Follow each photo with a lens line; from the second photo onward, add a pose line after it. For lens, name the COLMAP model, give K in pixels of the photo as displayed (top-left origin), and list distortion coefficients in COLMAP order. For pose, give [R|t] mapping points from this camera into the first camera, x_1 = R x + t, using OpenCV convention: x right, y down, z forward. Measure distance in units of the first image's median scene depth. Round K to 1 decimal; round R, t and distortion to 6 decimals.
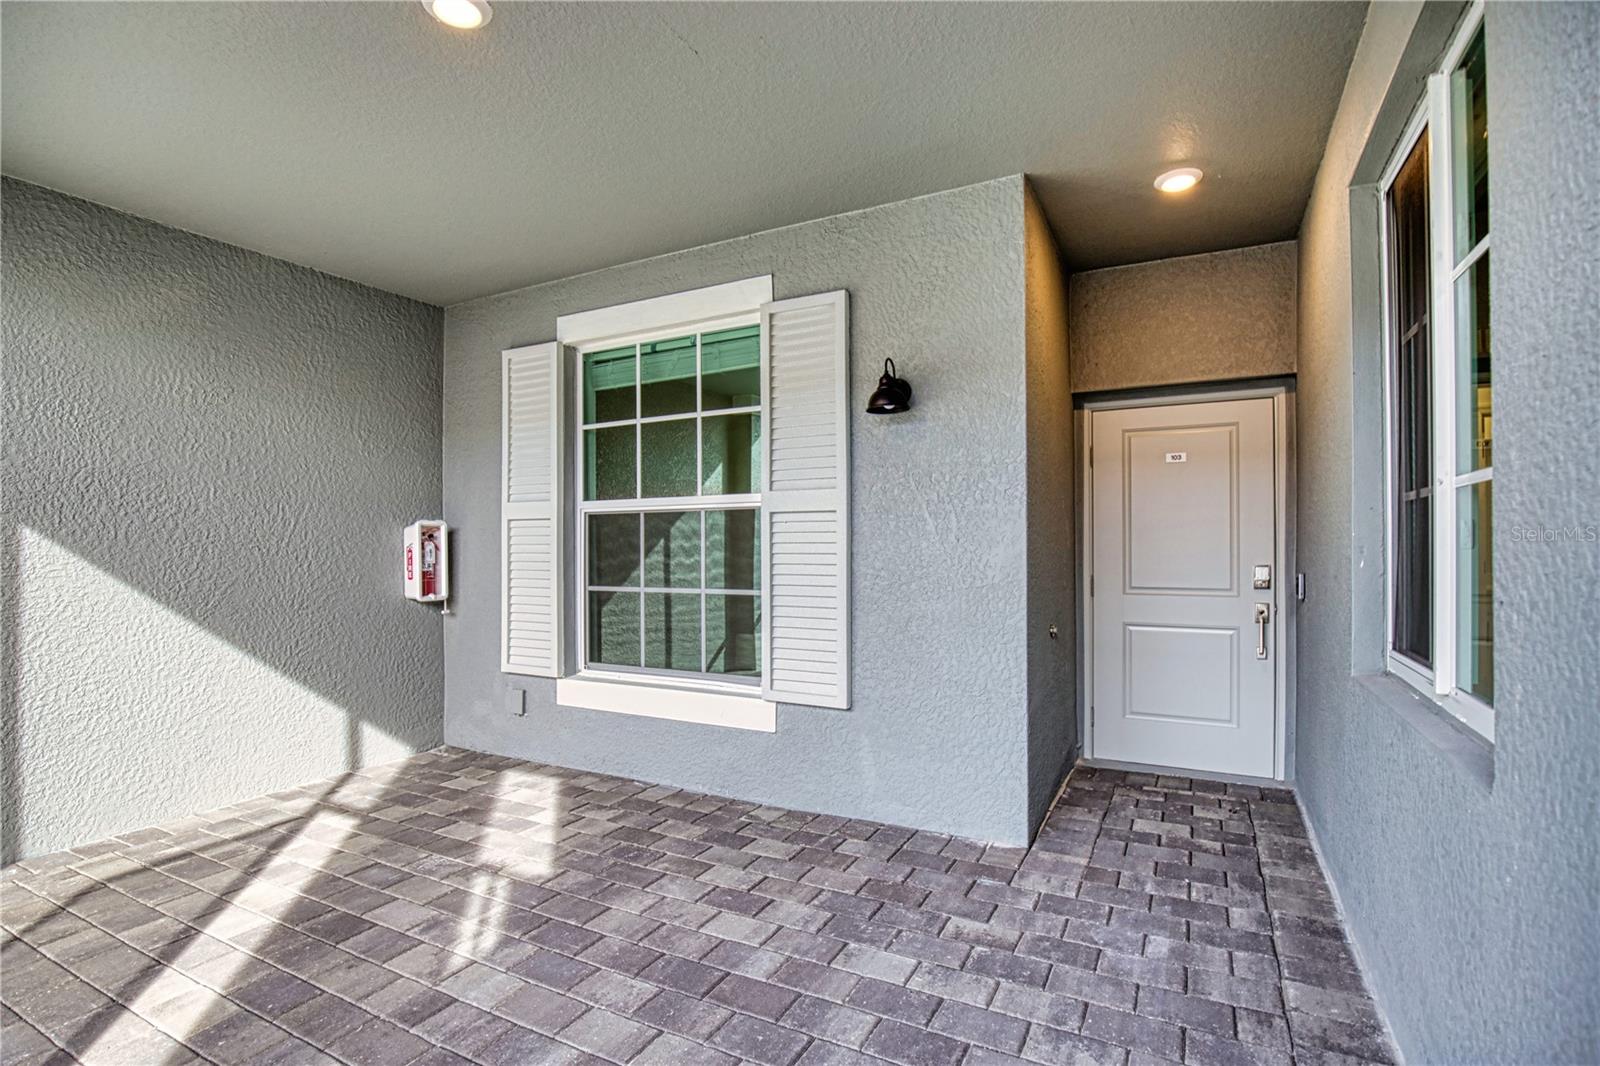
lens RADIAL K [[751.6, 0, 820.3], [0, 751.6, 541.8], [0, 0, 1]] dist [-0.025687, 0.001701]
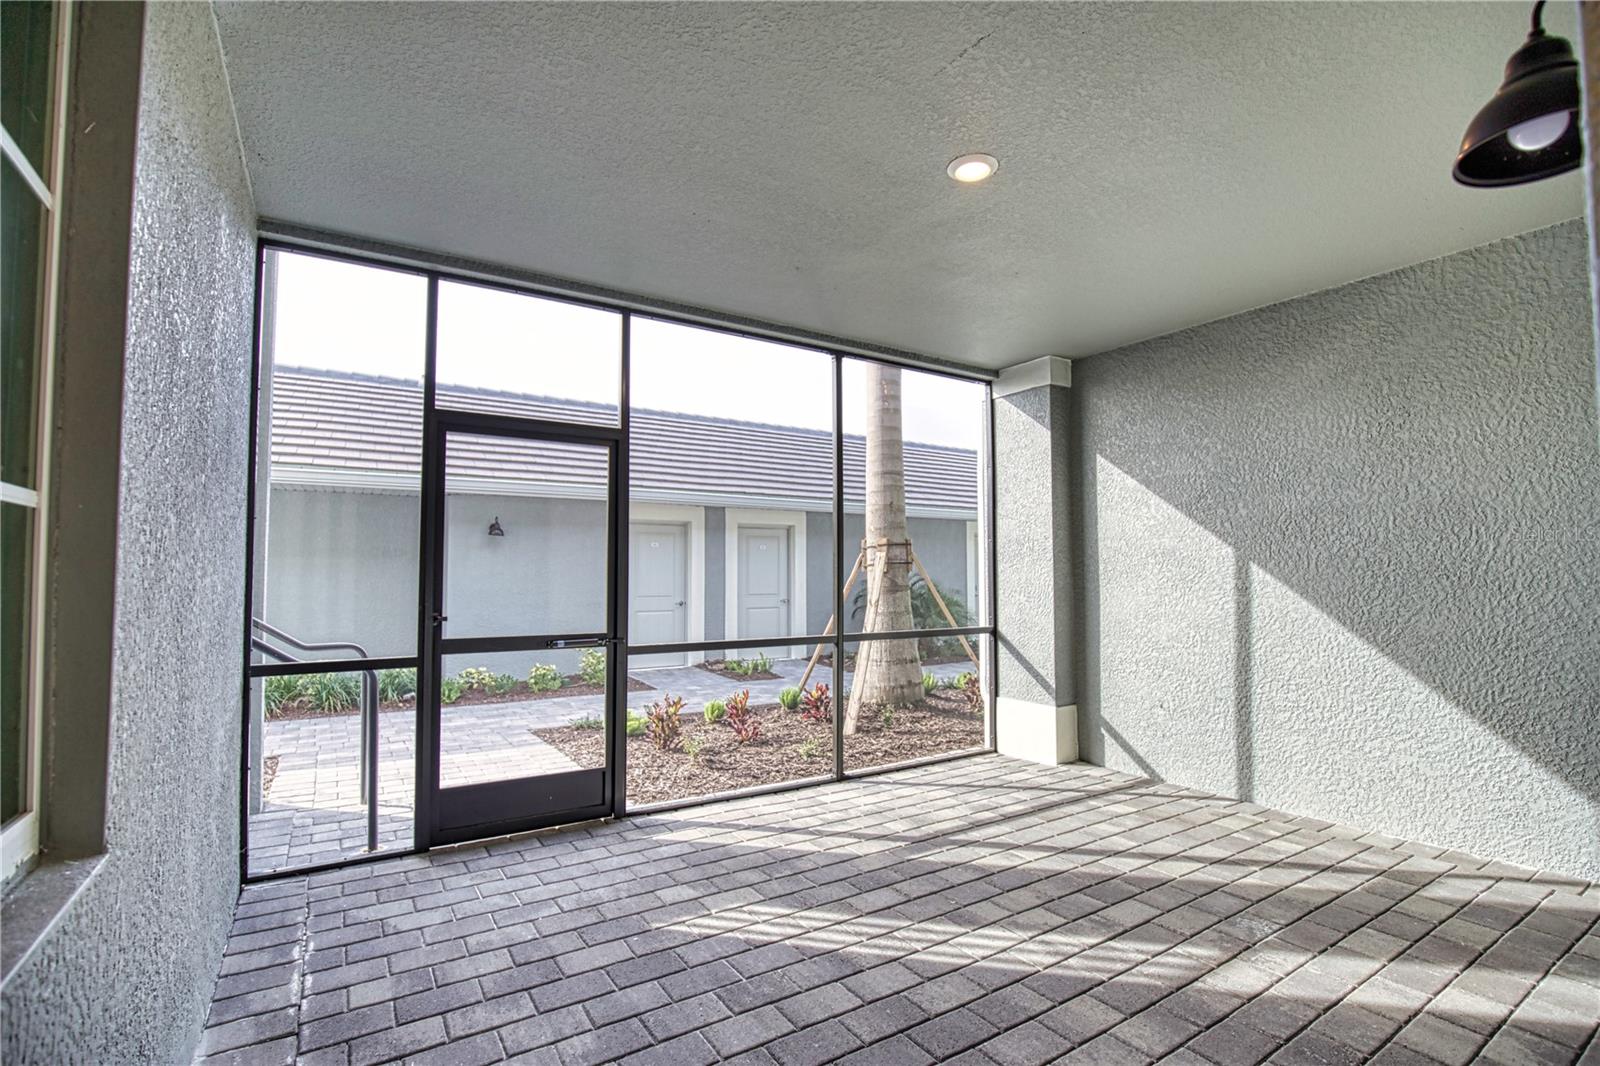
lens RADIAL K [[743.4, 0, 792.1], [0, 743.4, 539.5], [0, 0, 1]] dist [-0.021747, 0.001159]
pose [[-0.513597, -0.033665, -0.857371, 0.458746], [0.008806, 0.998971, -0.044501, -0.003913], [0.857986, -0.030406, -0.512772, 0.812005]]
